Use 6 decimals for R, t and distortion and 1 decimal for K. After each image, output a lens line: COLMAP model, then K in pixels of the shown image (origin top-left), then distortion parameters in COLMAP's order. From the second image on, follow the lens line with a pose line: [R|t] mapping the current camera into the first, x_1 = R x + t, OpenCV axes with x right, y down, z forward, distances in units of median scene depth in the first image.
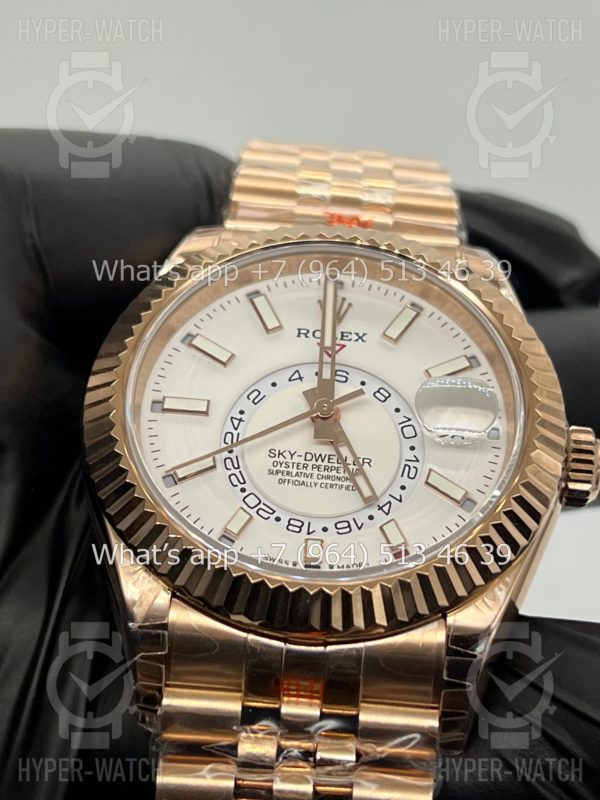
lens RADIAL K [[1815.7, 0, 299.7], [0, 1815.7, 400.3], [0, 0, 1]] dist [0.099701, 0.000000]
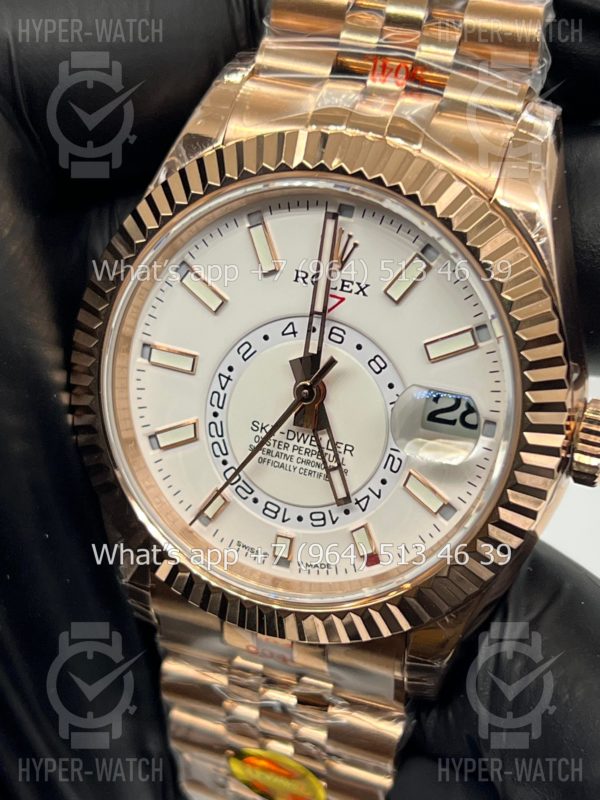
lens RADIAL K [[1815.7, 0, 300.7], [0, 1815.7, 400.8], [0, 0, 1]] dist [0.099701, 0.000000]
pose [[0.948127, 0.141505, -0.284660, 0.278544], [0.083632, 0.752884, 0.652818, -0.604355], [0.306693, -0.642762, 0.701995, 0.342917]]
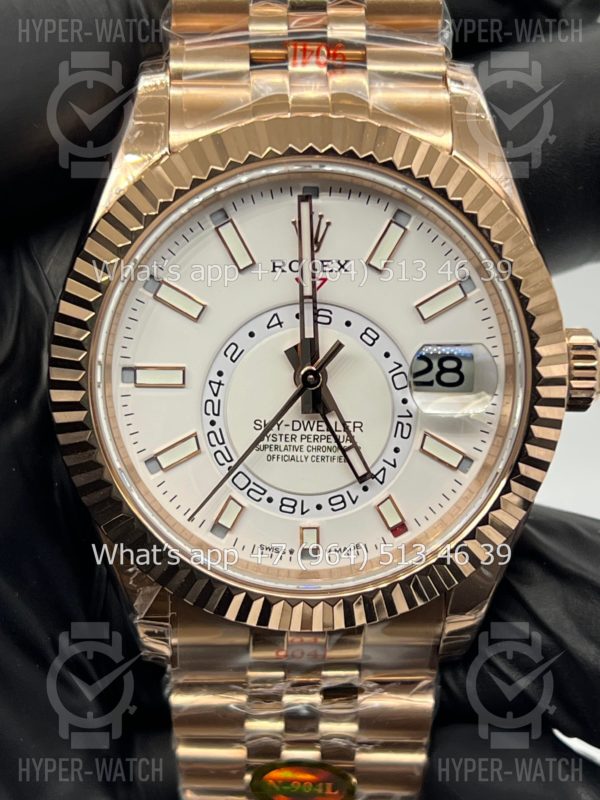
lens RADIAL K [[1815.7, 0, 294.0], [0, 1815.7, 381.8], [0, 0, 1]] dist [0.099701, 0.000000]
pose [[0.997029, -0.076639, 0.007690, -0.001791], [0.054555, 0.773137, 0.631889, -0.583826], [-0.054373, -0.629592, 0.775021, 0.280742]]
